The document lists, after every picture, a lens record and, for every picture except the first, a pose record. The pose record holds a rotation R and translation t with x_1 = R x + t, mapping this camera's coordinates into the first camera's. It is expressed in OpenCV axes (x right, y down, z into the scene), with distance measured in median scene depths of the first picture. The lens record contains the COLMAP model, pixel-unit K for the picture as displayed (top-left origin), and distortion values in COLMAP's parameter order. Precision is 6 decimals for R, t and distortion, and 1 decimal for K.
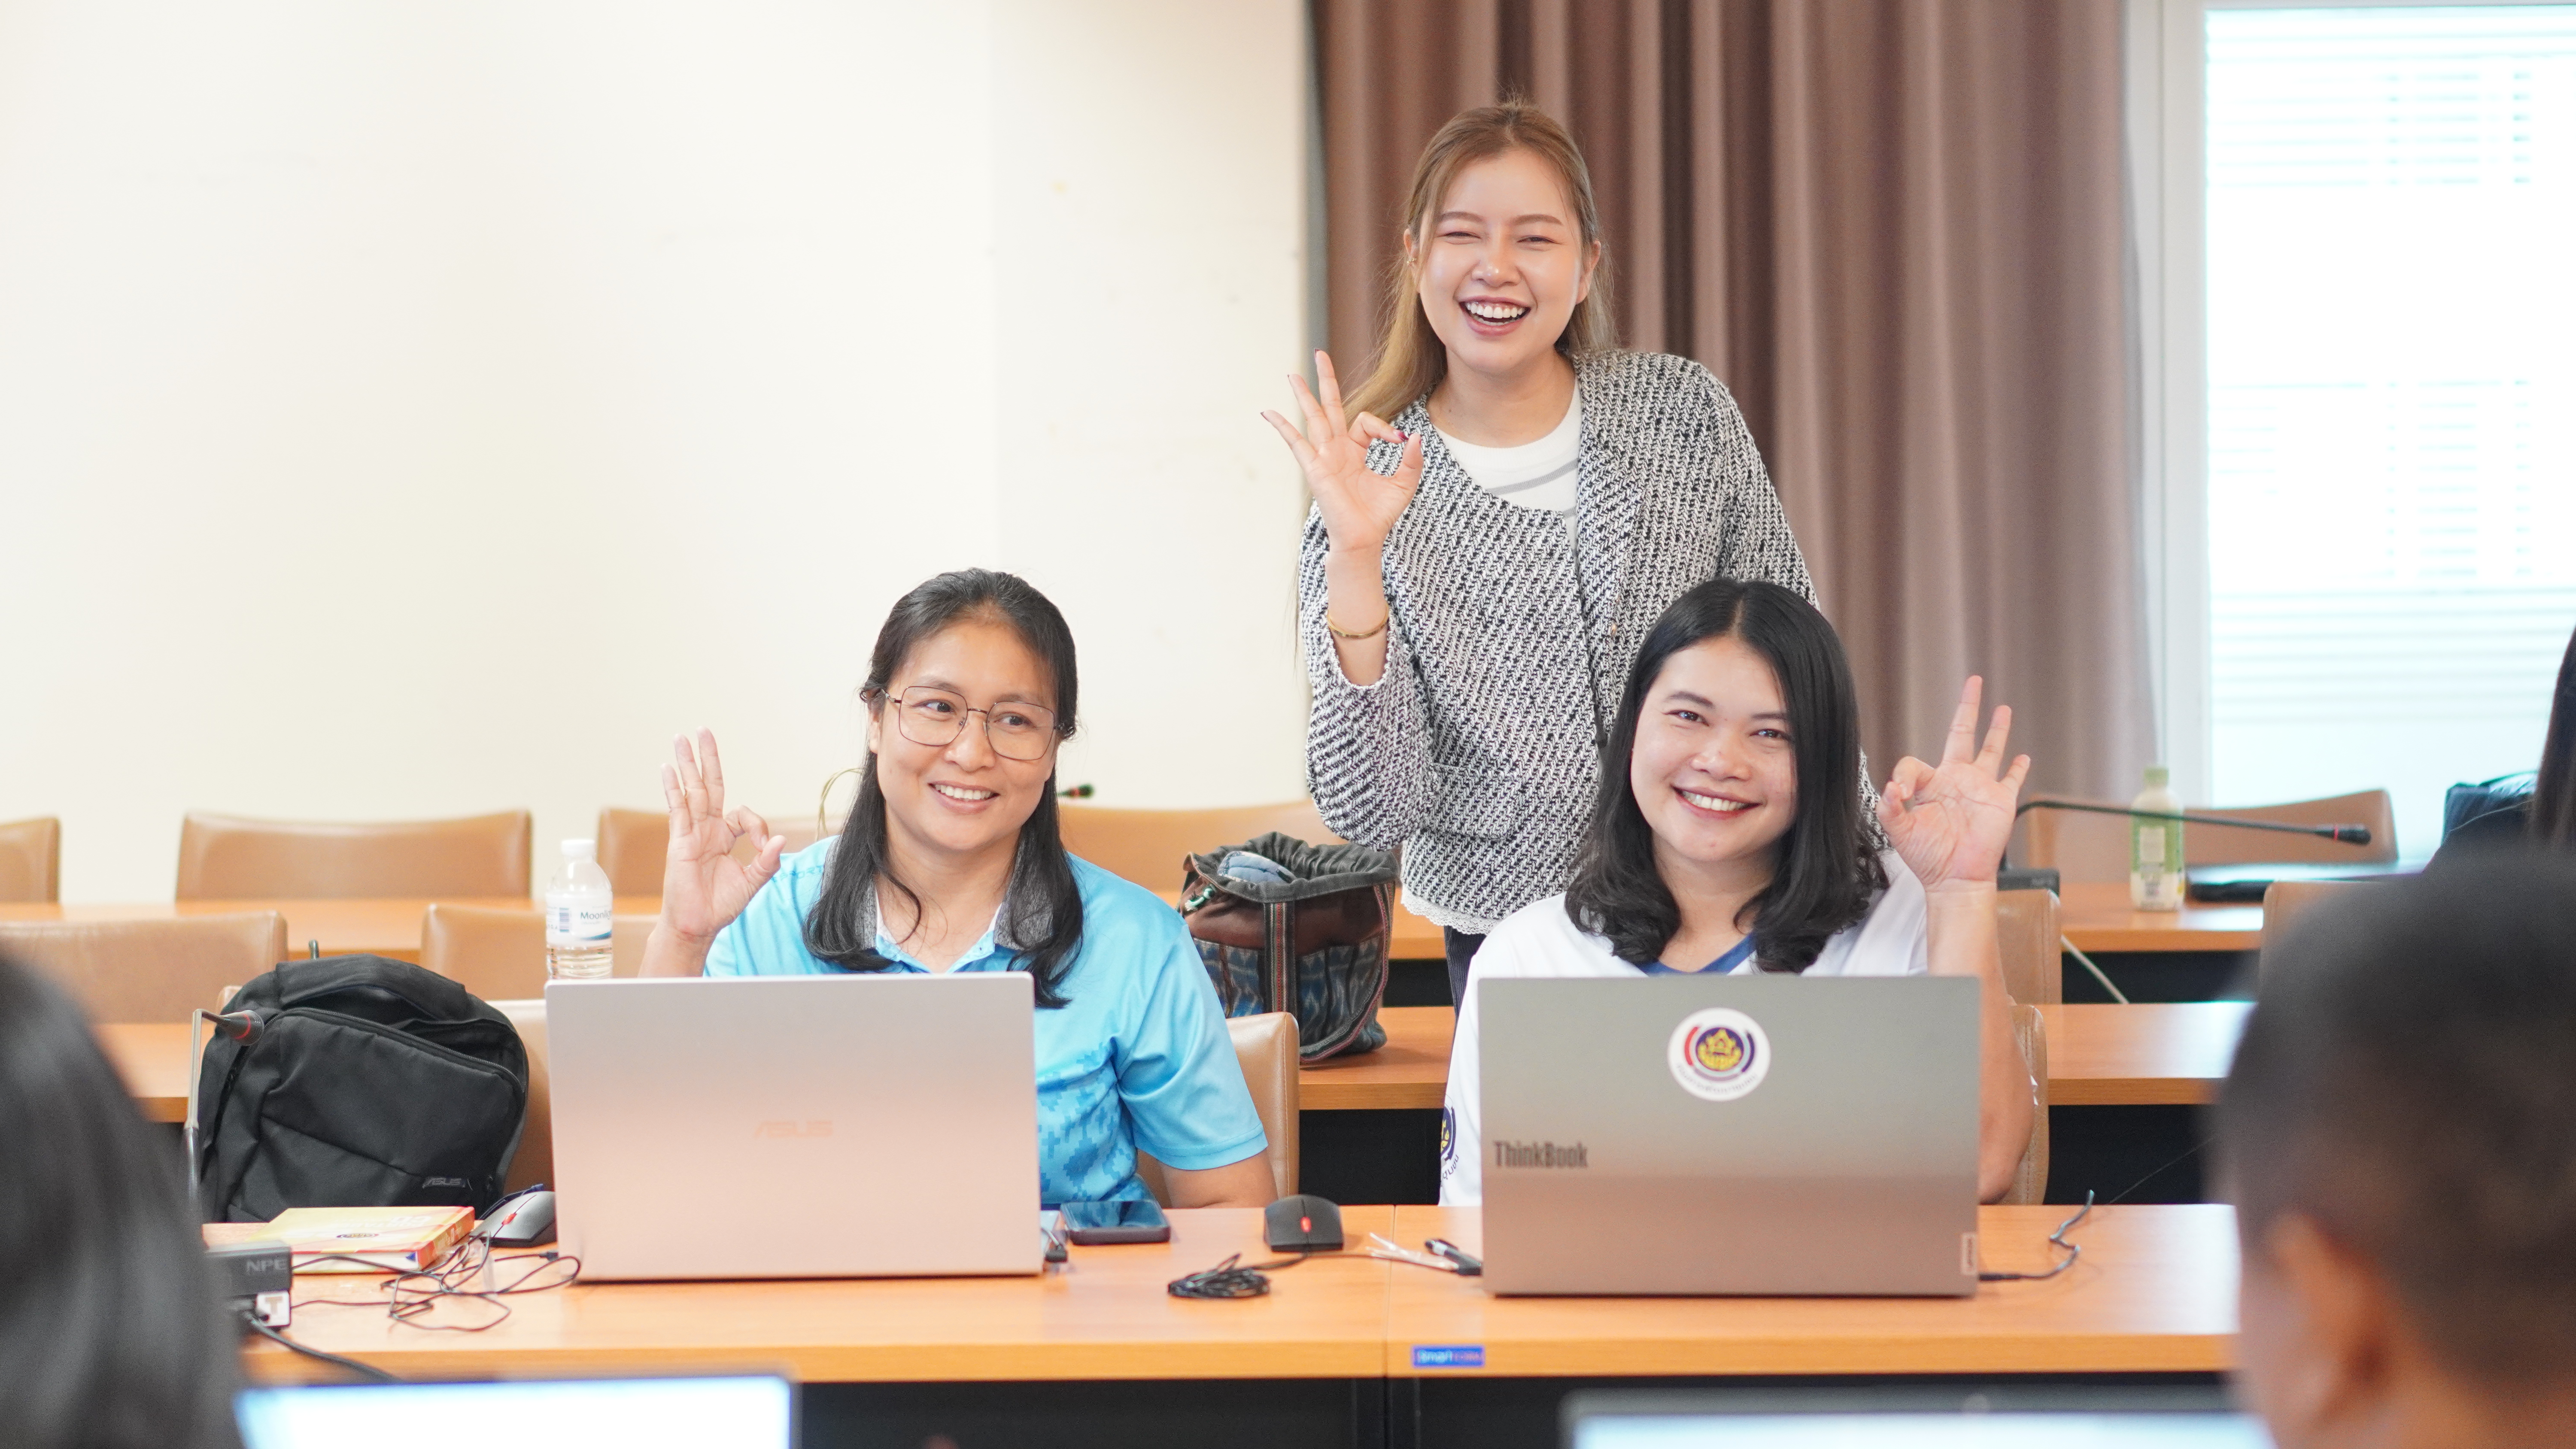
lens RADIAL K [[5592.0, 0, 1288.0], [0, 5592.0, 724.5], [0, 0, 1]] dist [0.076603, -0.187956]
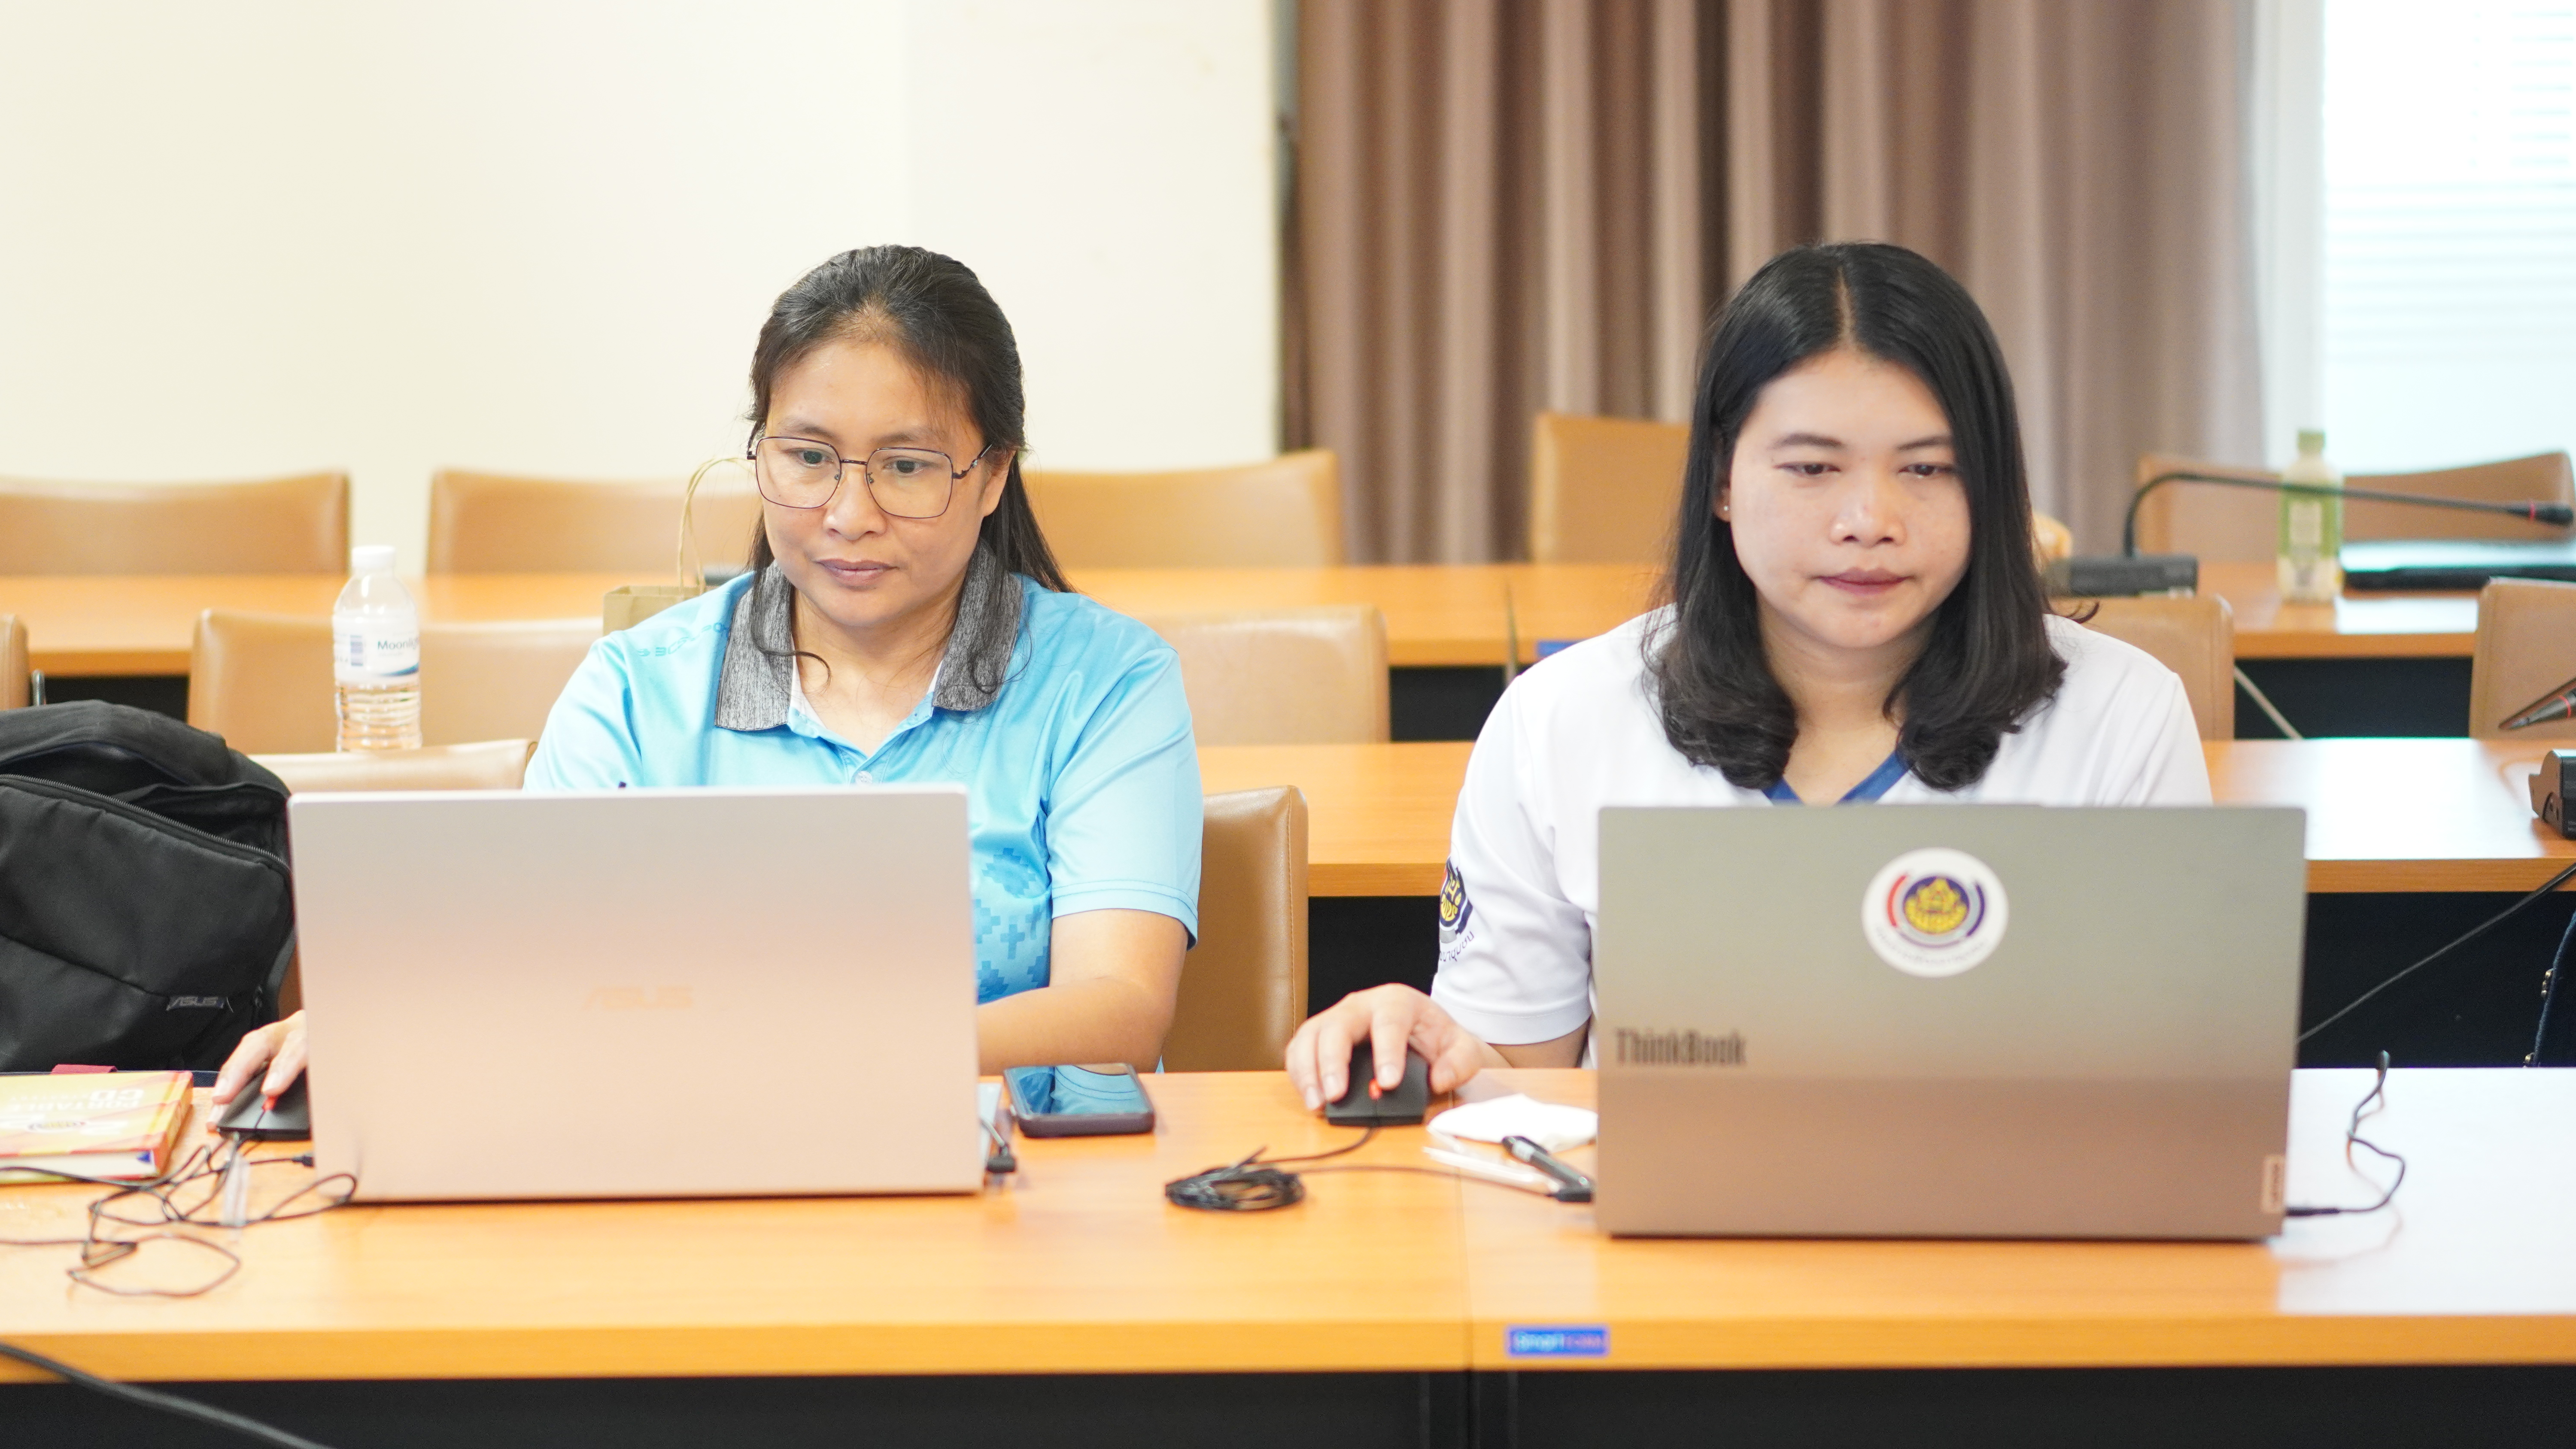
lens RADIAL K [[5592.0, 0, 1288.0], [0, 5592.0, 724.5], [0, 0, 1]] dist [0.076603, -0.187956]
pose [[0.999846, 0.001498, 0.017472, -0.016371], [-0.002808, 0.997161, 0.075242, -0.016836], [-0.017310, -0.075280, 0.997012, 0.268493]]
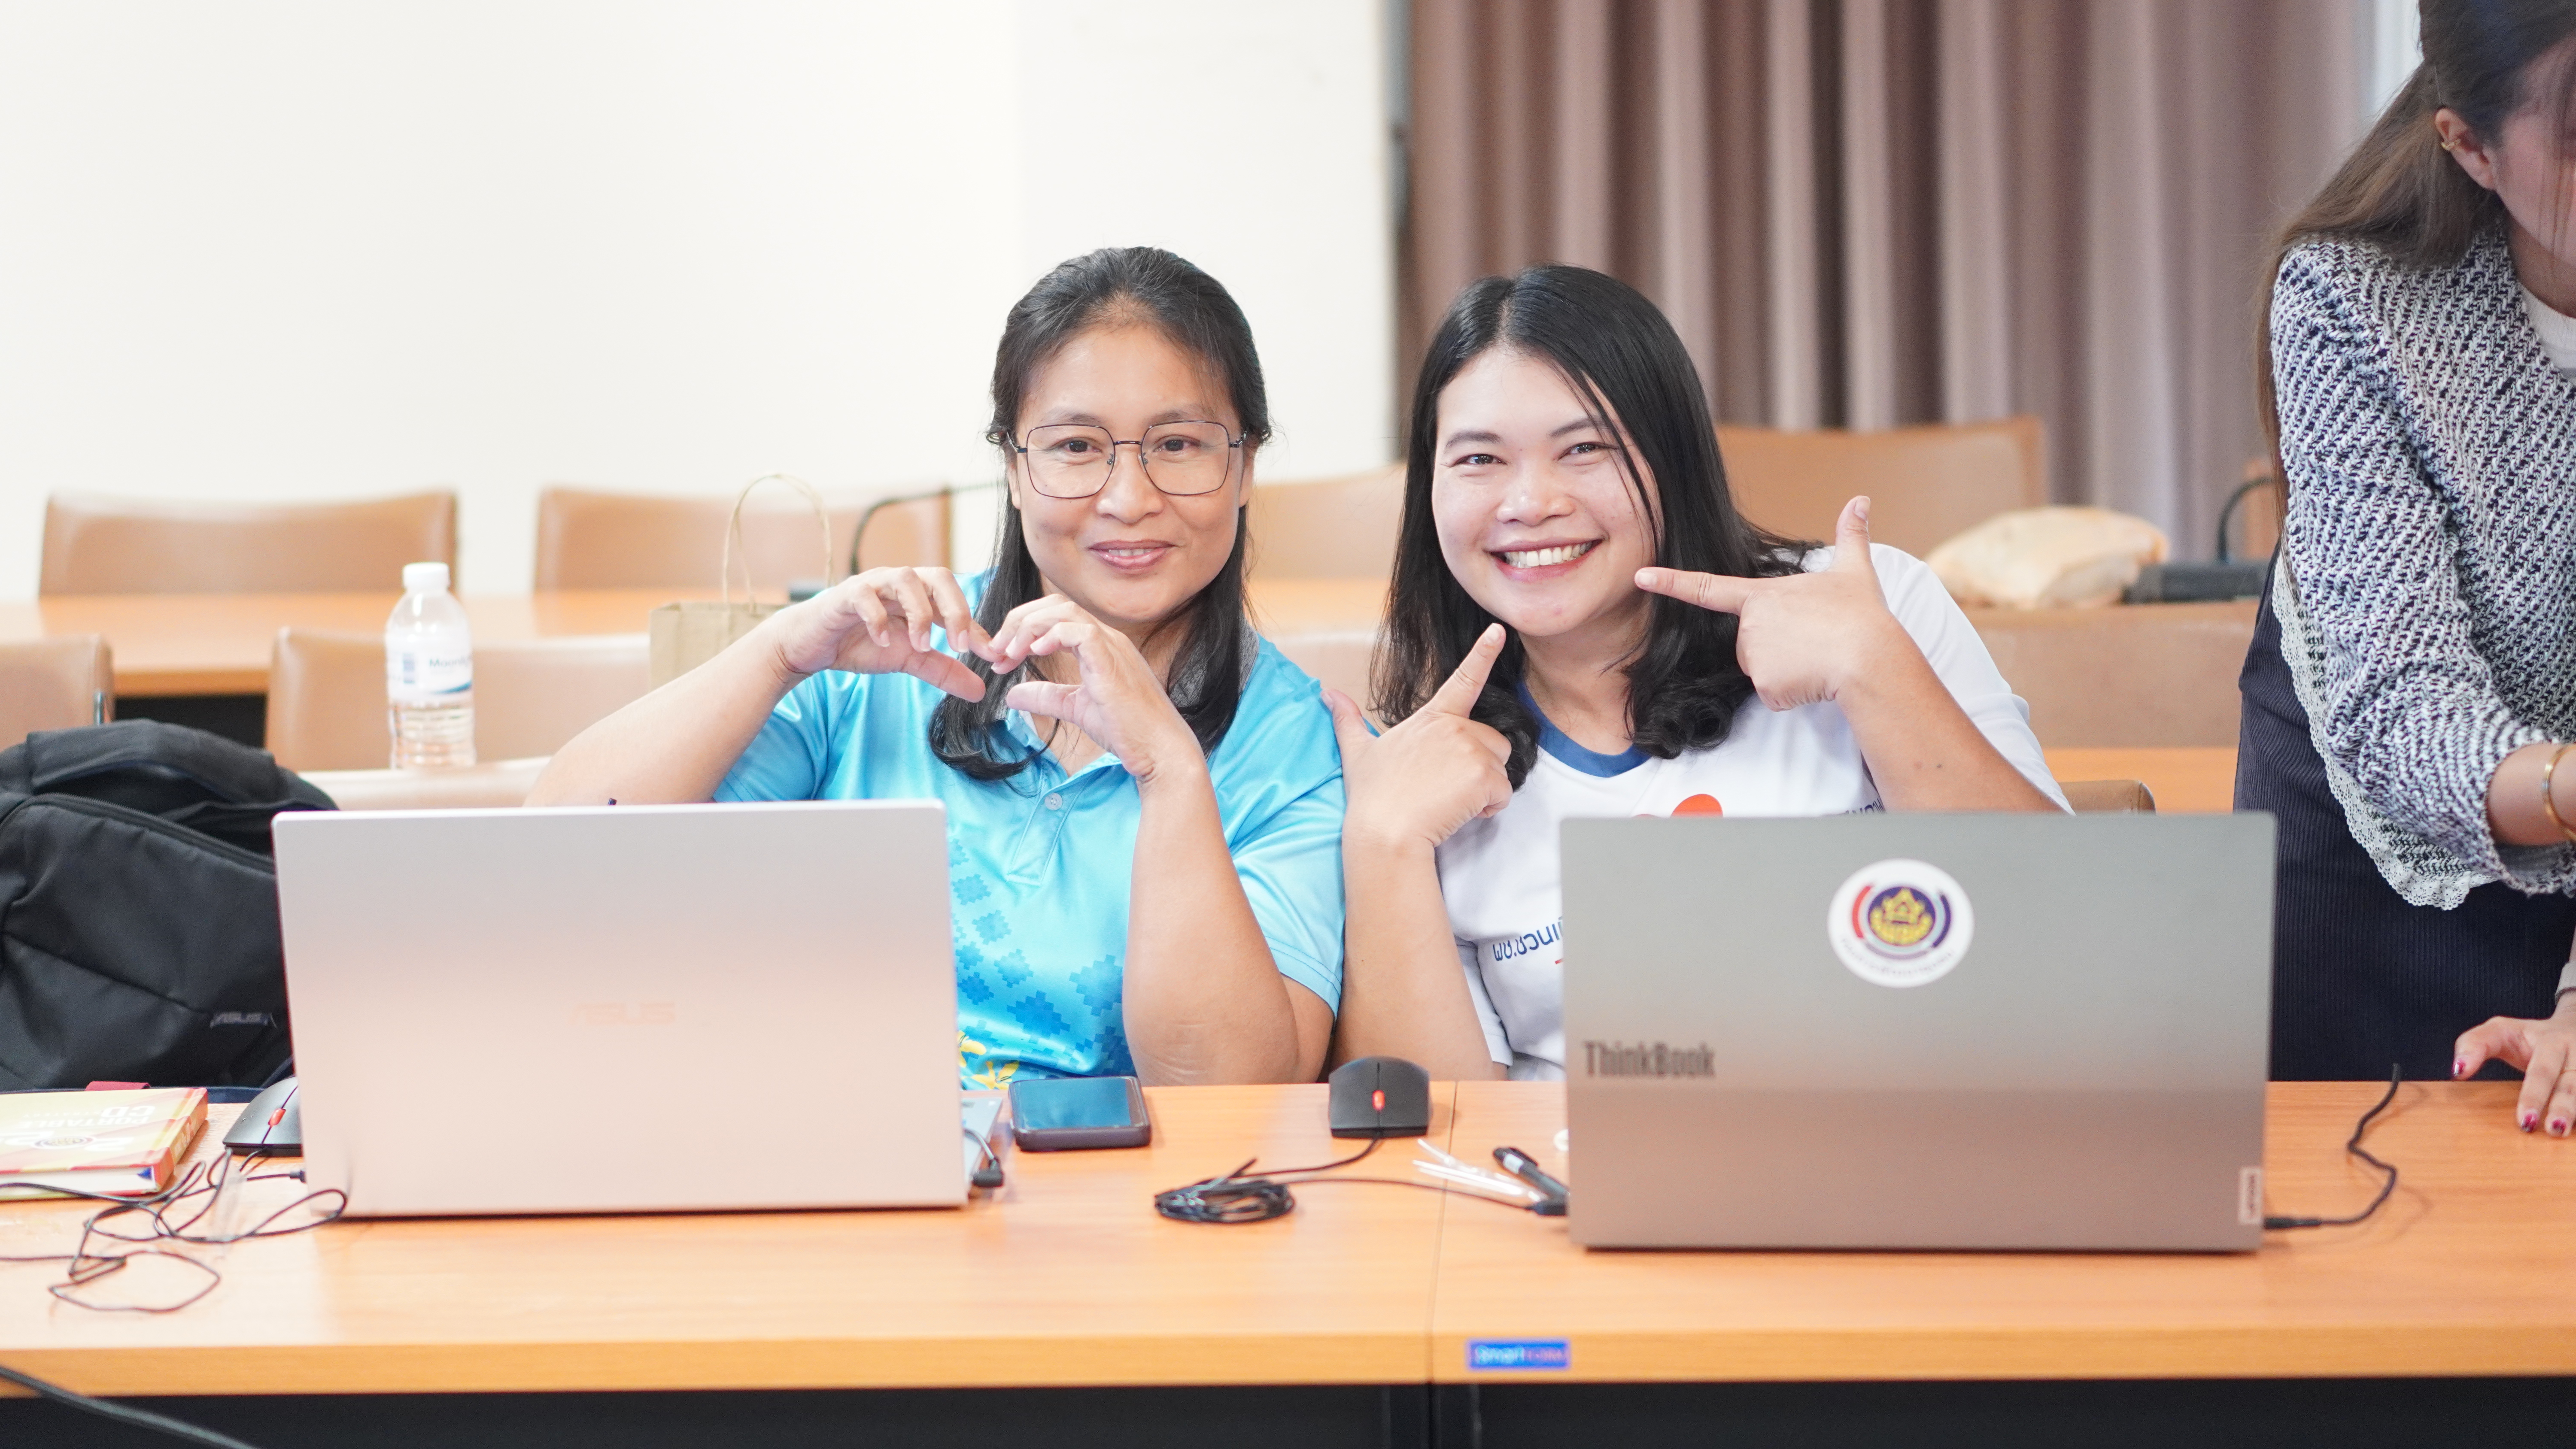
lens RADIAL K [[5592.0, 0, 1288.0], [0, 5592.0, 724.5], [0, 0, 1]] dist [0.076603, -0.187956]
pose [[0.999712, -0.004560, -0.023543, 0.014874], [0.006284, 0.997262, 0.073688, -0.017433], [0.023143, -0.073814, 0.997003, 0.268254]]
